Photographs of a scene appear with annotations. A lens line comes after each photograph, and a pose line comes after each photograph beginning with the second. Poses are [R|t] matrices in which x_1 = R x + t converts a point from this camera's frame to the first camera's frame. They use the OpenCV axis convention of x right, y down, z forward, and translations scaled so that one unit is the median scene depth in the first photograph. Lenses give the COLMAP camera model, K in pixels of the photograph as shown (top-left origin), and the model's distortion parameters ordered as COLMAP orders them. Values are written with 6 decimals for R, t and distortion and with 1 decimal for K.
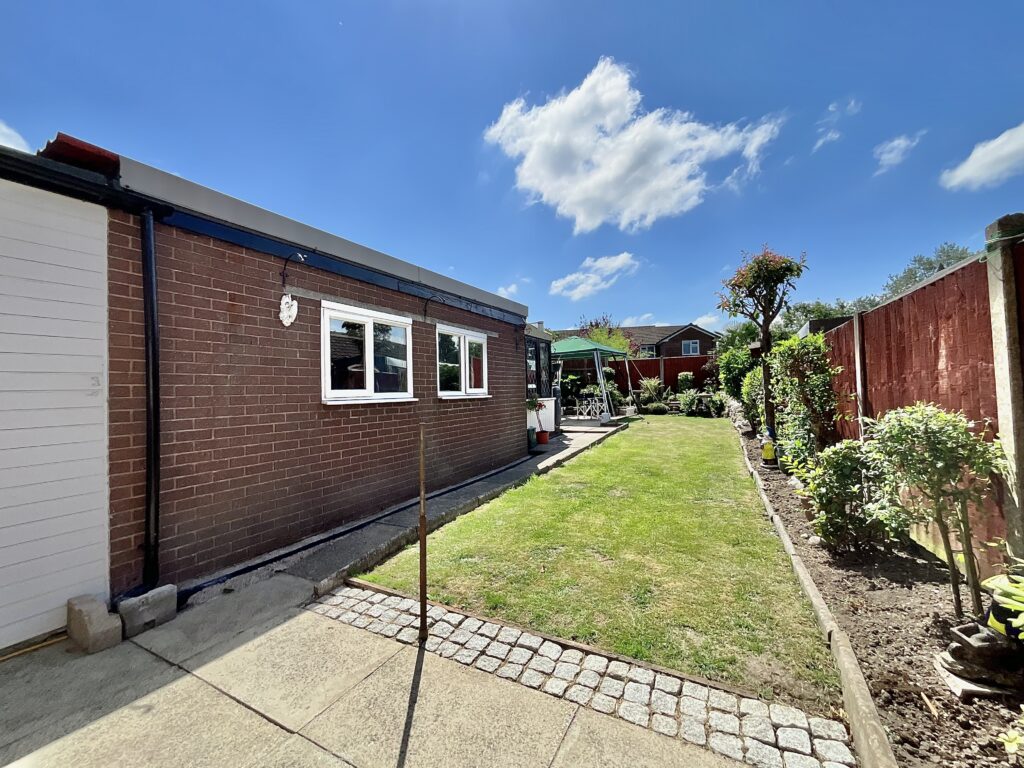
lens RADIAL K [[413.1, 0, 511.0], [0, 413.1, 384.0], [0, 0, 1]] dist [-0.002538, 0.000609]
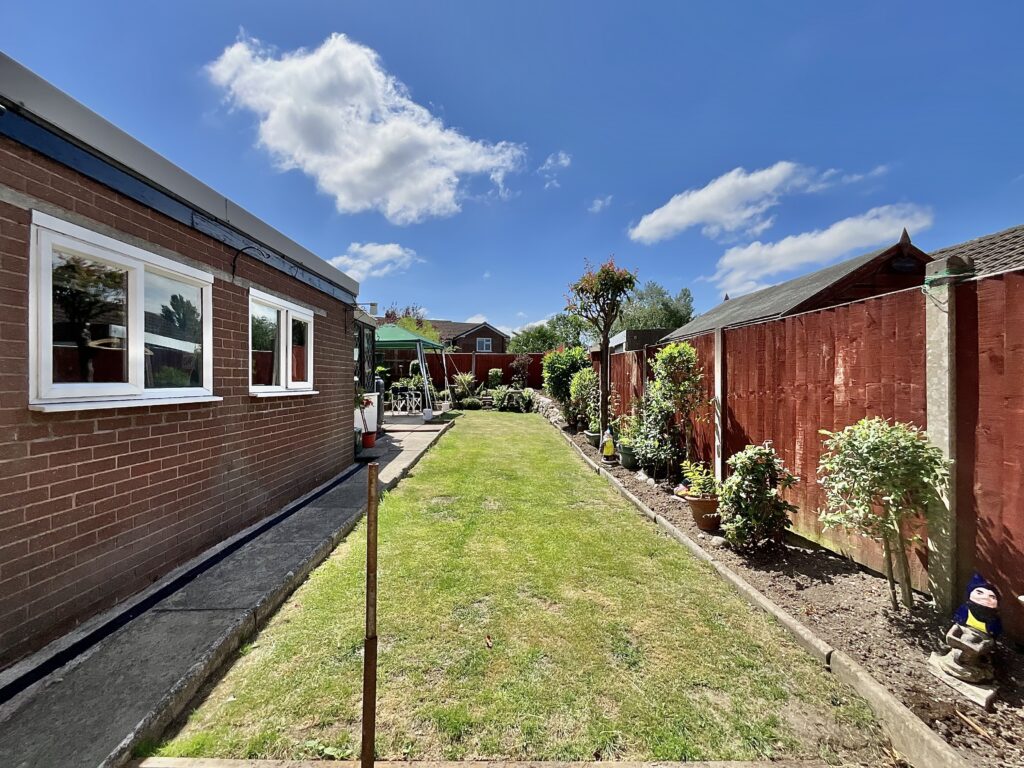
lens RADIAL K [[413.1, 0, 511.0], [0, 413.1, 384.0], [0, 0, 1]] dist [-0.002538, 0.000609]
pose [[0.874777, 0.024007, 0.483931, -0.138859], [-0.033660, 0.999370, 0.011270, -0.008862], [-0.483355, -0.026148, 0.875034, 0.195465]]
